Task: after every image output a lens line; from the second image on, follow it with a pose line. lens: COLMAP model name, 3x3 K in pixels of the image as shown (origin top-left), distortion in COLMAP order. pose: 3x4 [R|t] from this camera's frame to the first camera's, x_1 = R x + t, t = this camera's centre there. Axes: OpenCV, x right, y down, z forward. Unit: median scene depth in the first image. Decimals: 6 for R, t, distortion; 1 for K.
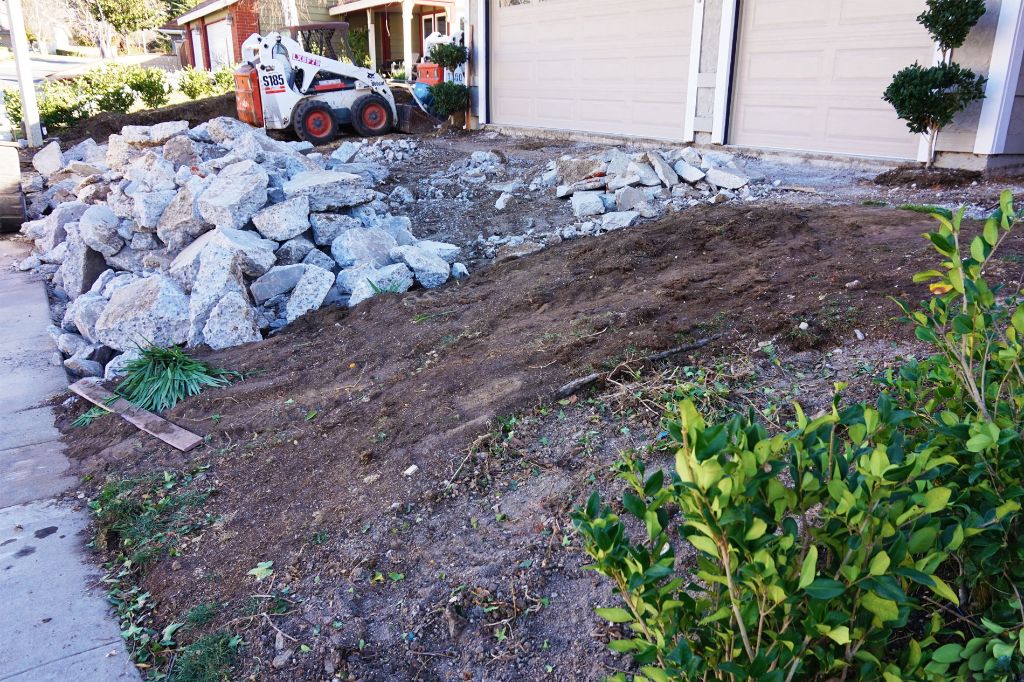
lens RADIAL K [[869.2, 0, 550.6], [0, 869.2, 408.8], [0, 0, 1]] dist [-0.039638, 0.060091]
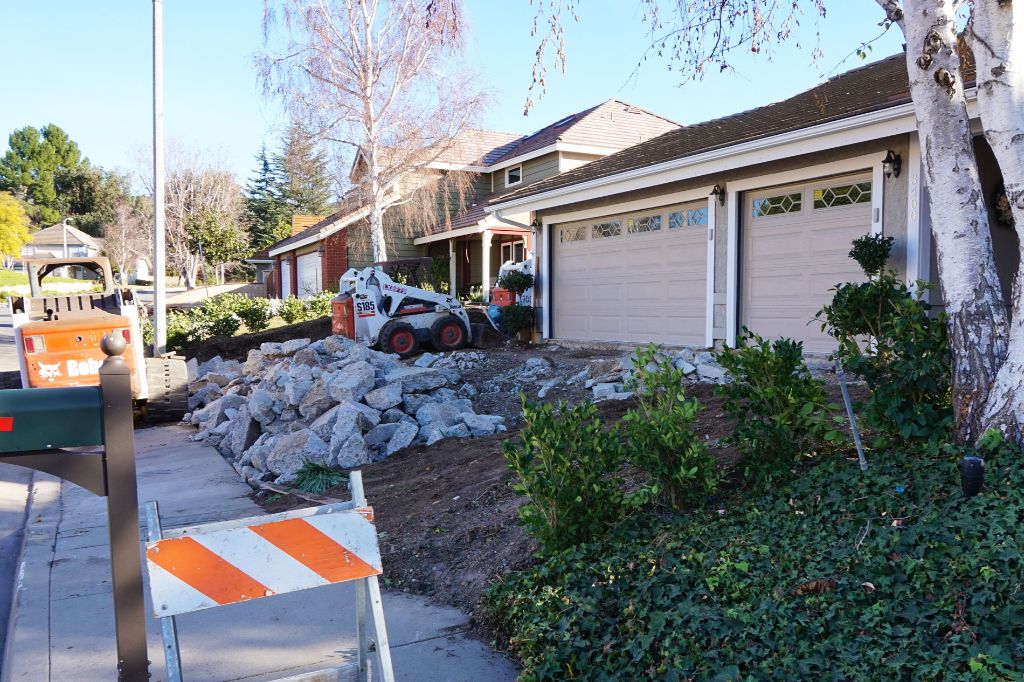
lens RADIAL K [[994.2, 0, 544.5], [0, 994.2, 342.7], [0, 0, 1]] dist [0.003359, 0.002371]
pose [[0.994803, -0.021370, -0.099554, 0.053287], [-0.010790, 0.950095, -0.311773, 0.086583], [0.101248, 0.311227, 0.944927, -0.240785]]
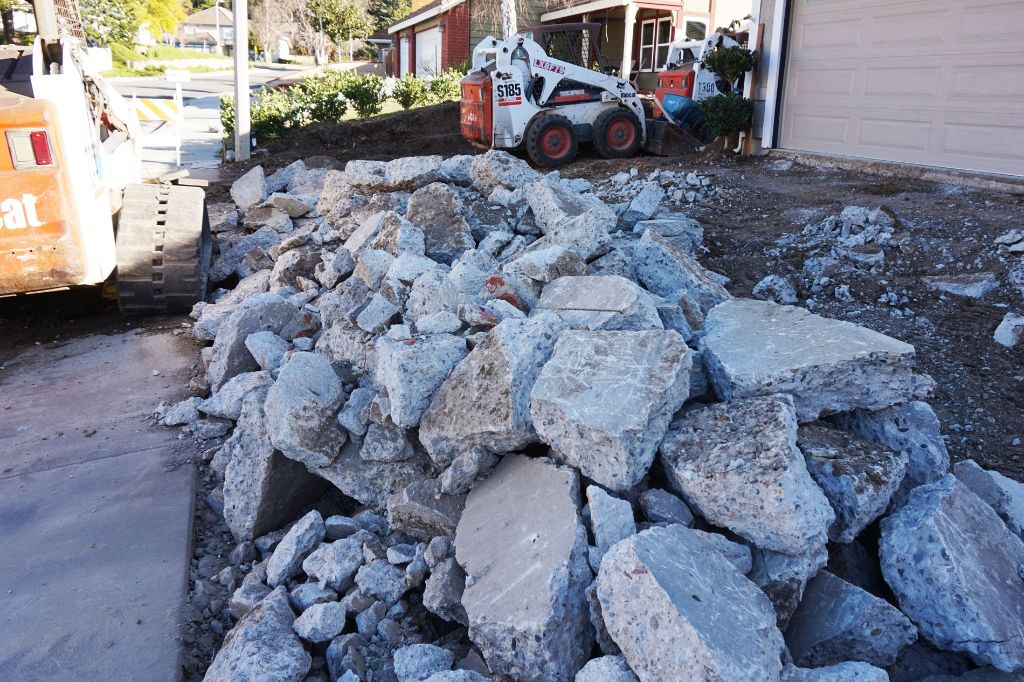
lens RADIAL K [[882.6, 0, 493.5], [0, 882.6, 339.7], [0, 0, 1]] dist [-0.022190, -0.002961]
pose [[0.967176, 0.076312, -0.242377, -0.126222], [-0.096319, 0.992759, -0.071780, -0.091029], [0.235145, 0.092769, 0.967523, 0.227344]]
